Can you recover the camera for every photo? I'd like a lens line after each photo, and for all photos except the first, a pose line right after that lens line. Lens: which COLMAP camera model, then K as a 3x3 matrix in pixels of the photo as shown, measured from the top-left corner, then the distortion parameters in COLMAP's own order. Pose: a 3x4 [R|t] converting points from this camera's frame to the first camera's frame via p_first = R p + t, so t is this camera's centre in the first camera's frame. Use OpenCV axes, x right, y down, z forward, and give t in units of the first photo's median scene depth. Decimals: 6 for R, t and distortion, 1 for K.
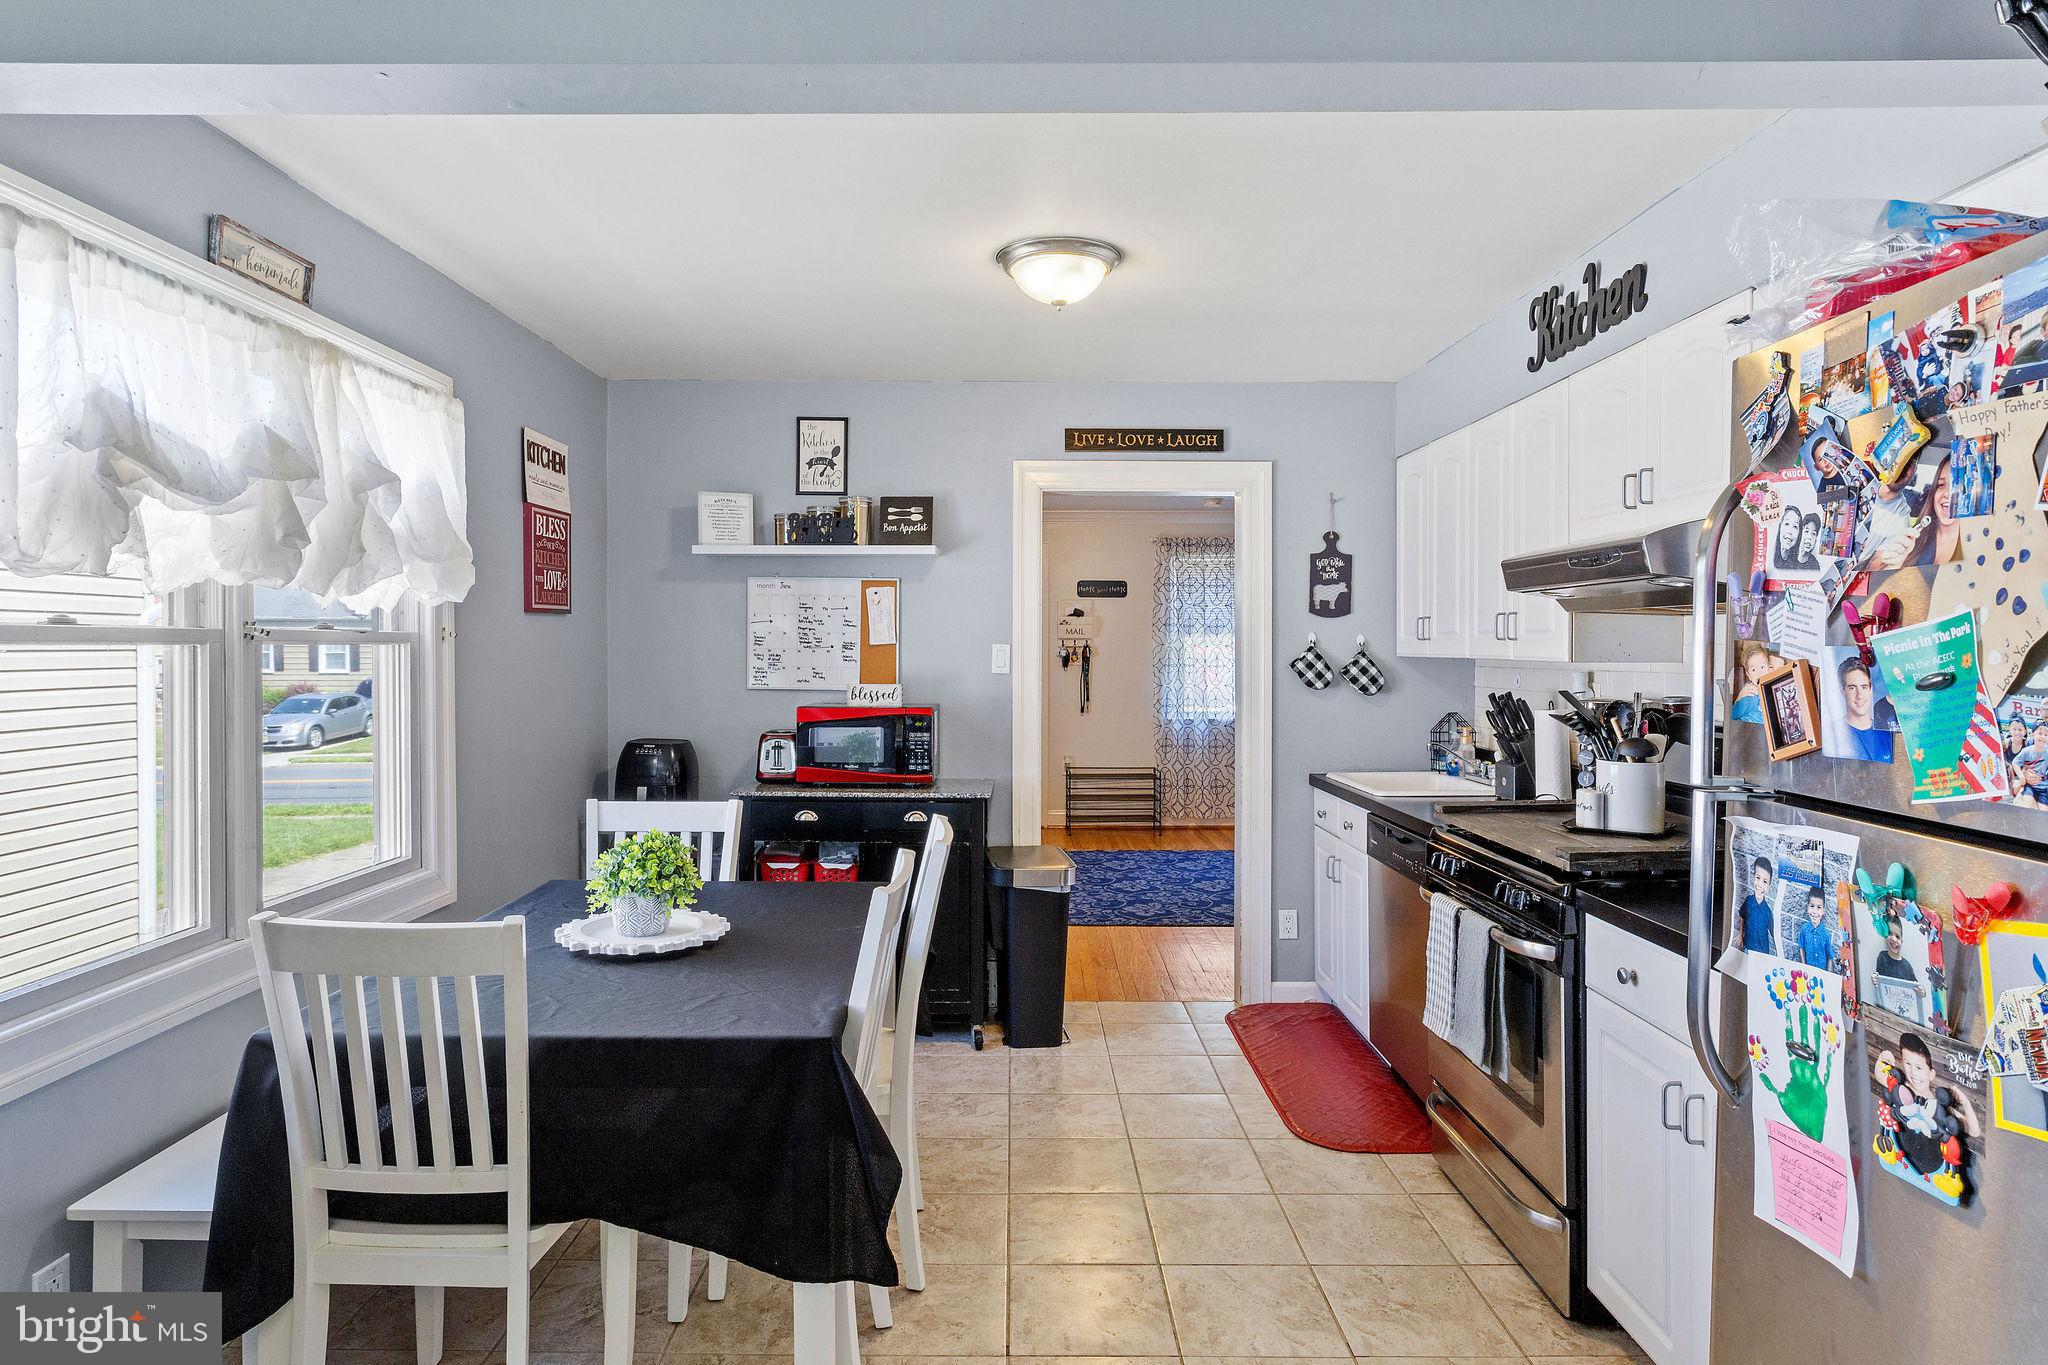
lens RADIAL K [[1156.2, 0, 1024.0], [0, 1156.2, 682.5], [0, 0, 1]] dist [-0.005825, -0.001385]
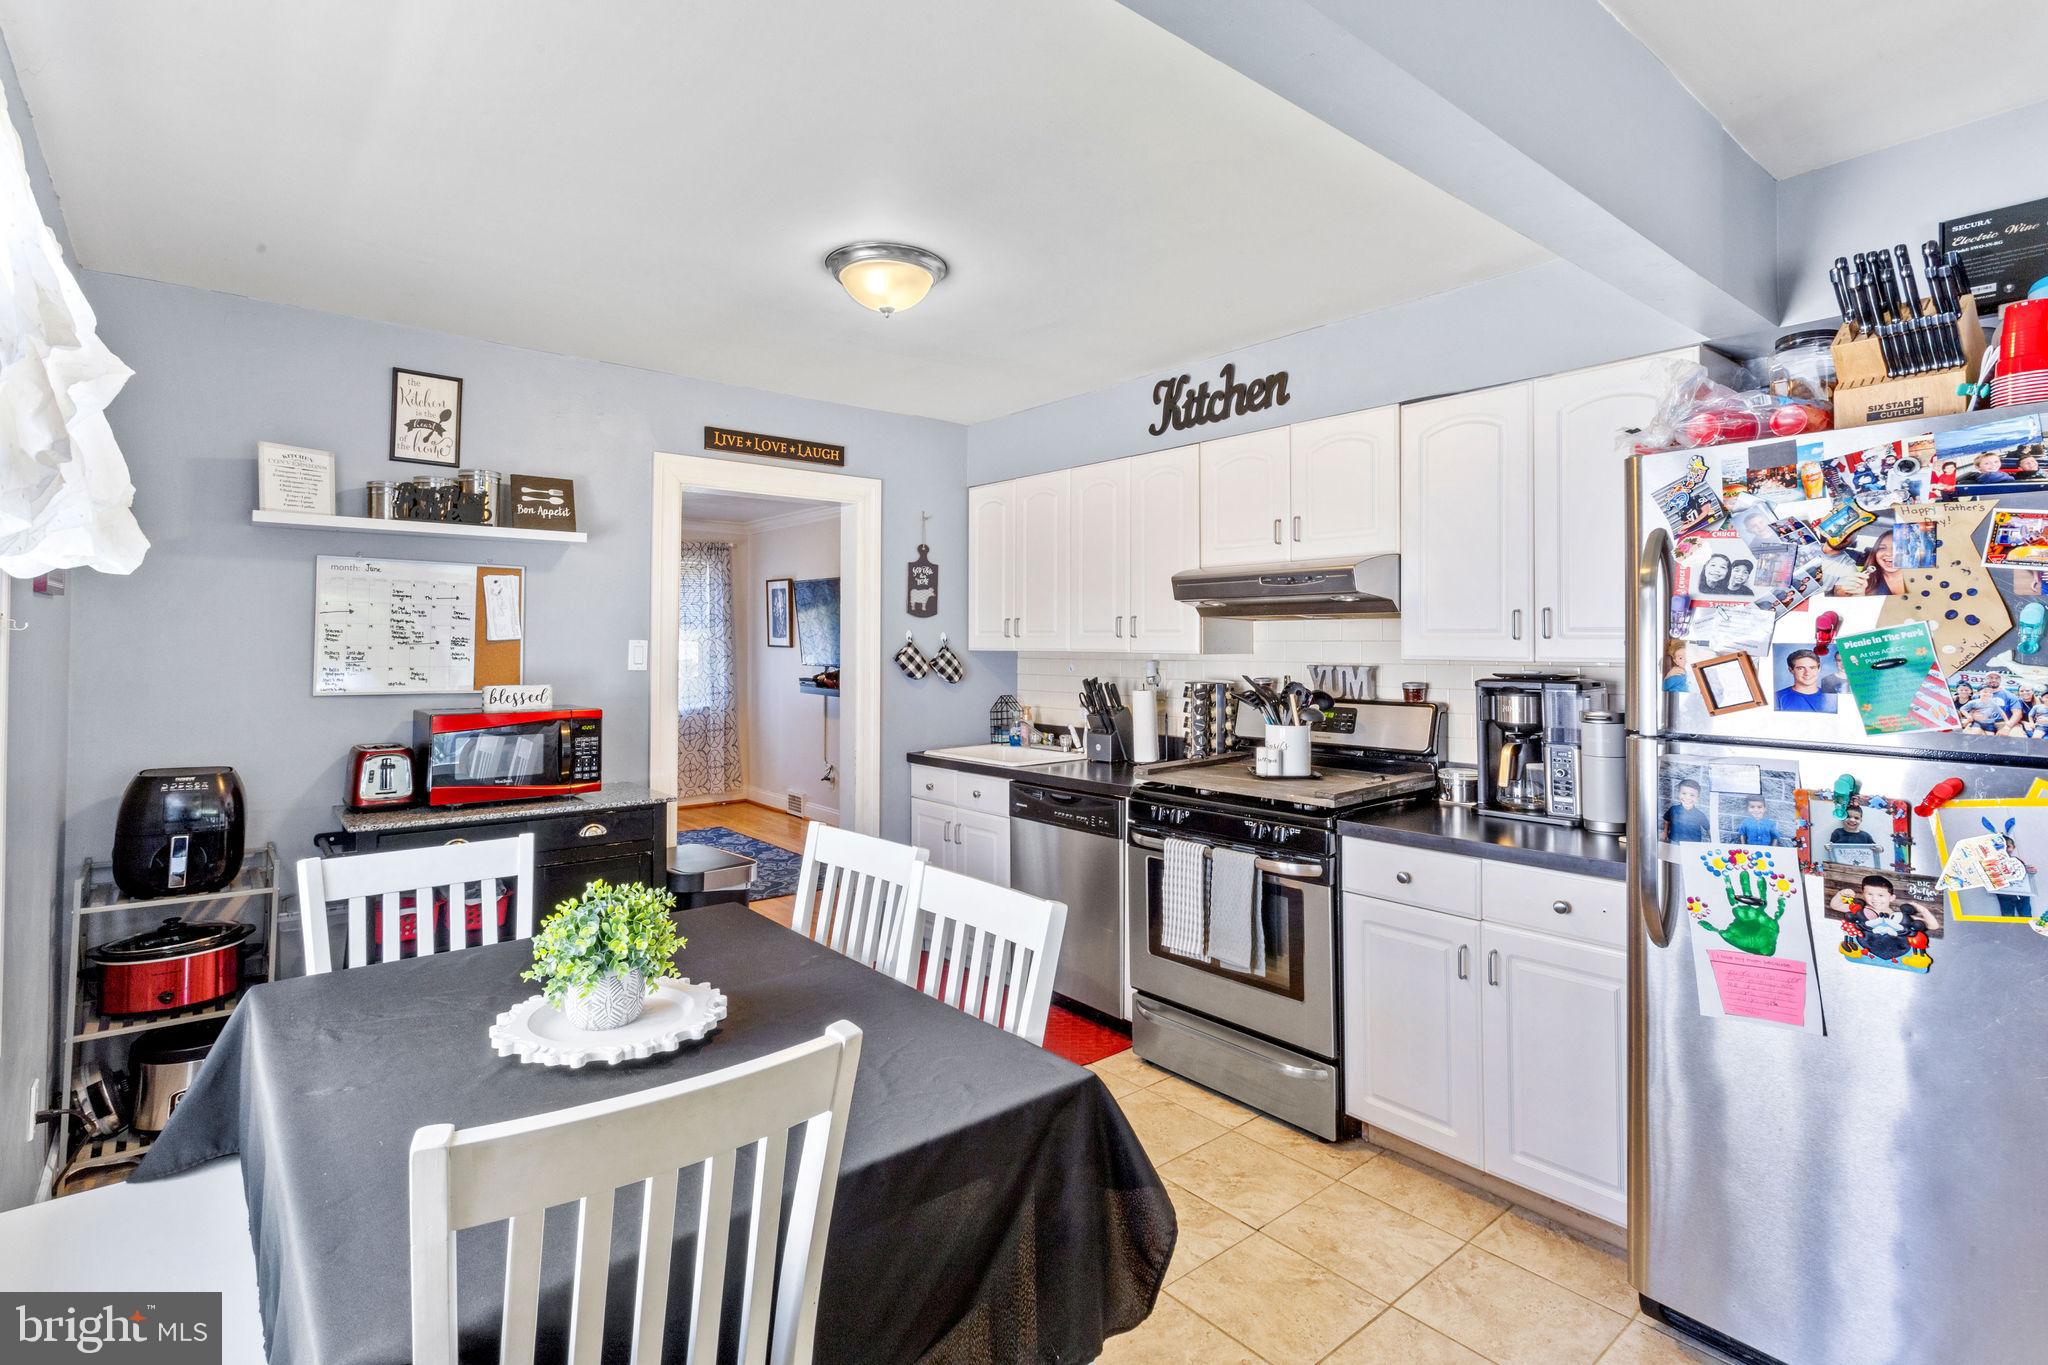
lens RADIAL K [[974.2, 0, 1007.0], [0, 974.2, 640.7], [0, 0, 1]] dist [-0.000878, 0.000727]
pose [[0.779793, 0.000820, 0.626037, -0.312008], [0.019335, 0.999491, -0.025392, -0.006607], [-0.625739, 0.031905, 0.779380, 0.193412]]
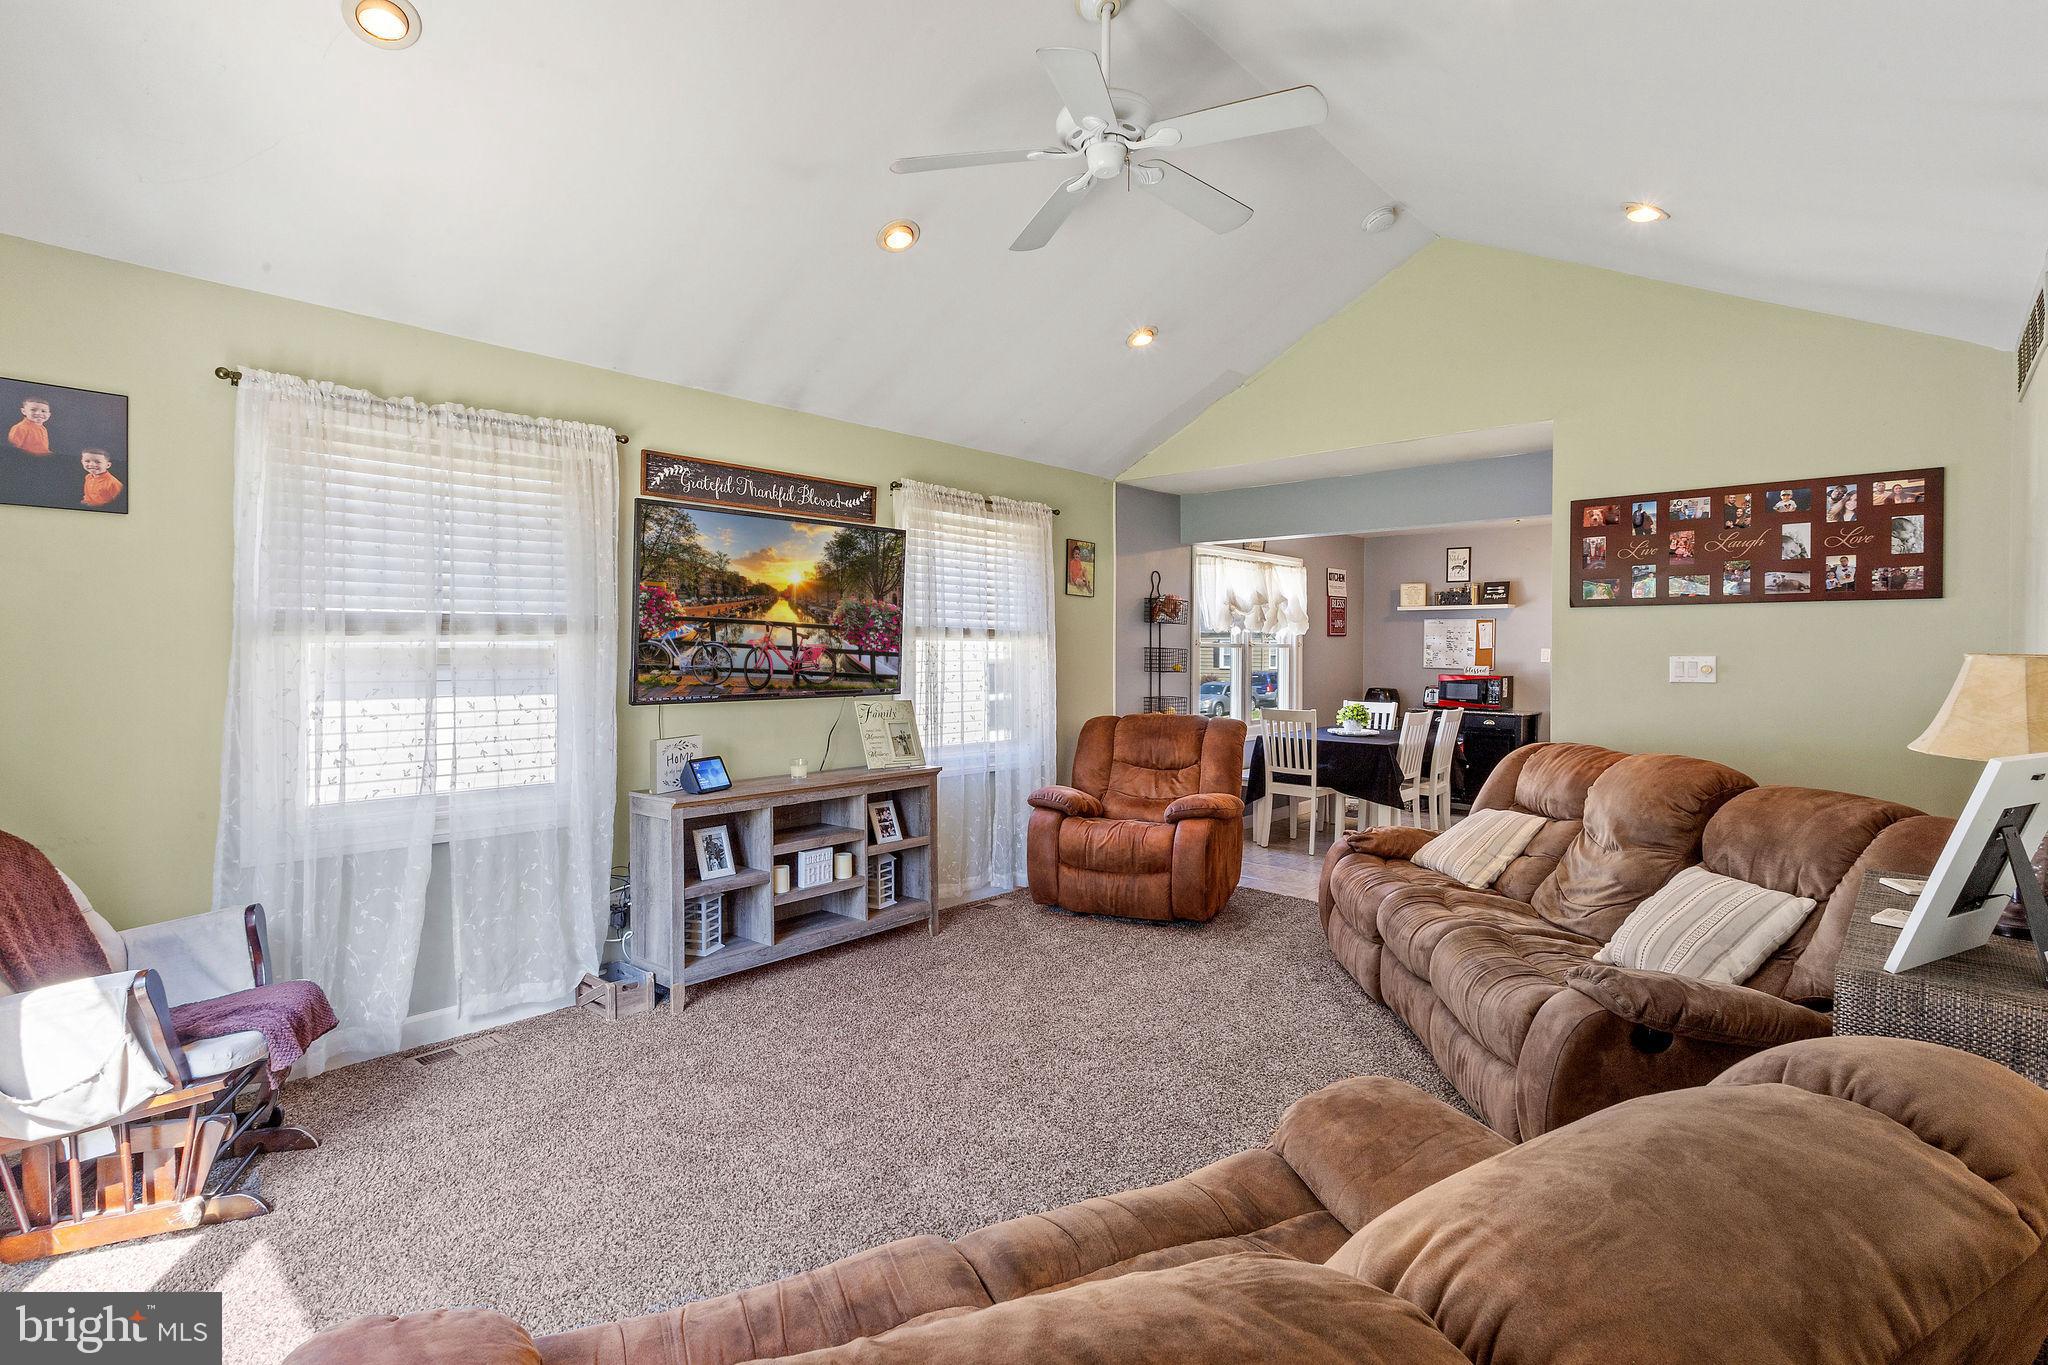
lens RADIAL K [[974.2, 0, 1007.0], [0, 974.2, 640.7], [0, 0, 1]] dist [-0.000878, 0.000727]
pose [[0.728238, -0.004429, -0.685310, 0.516874], [-0.024814, 0.999153, -0.032826, 0.037425], [0.684874, 0.040910, 0.727512, -1.036607]]
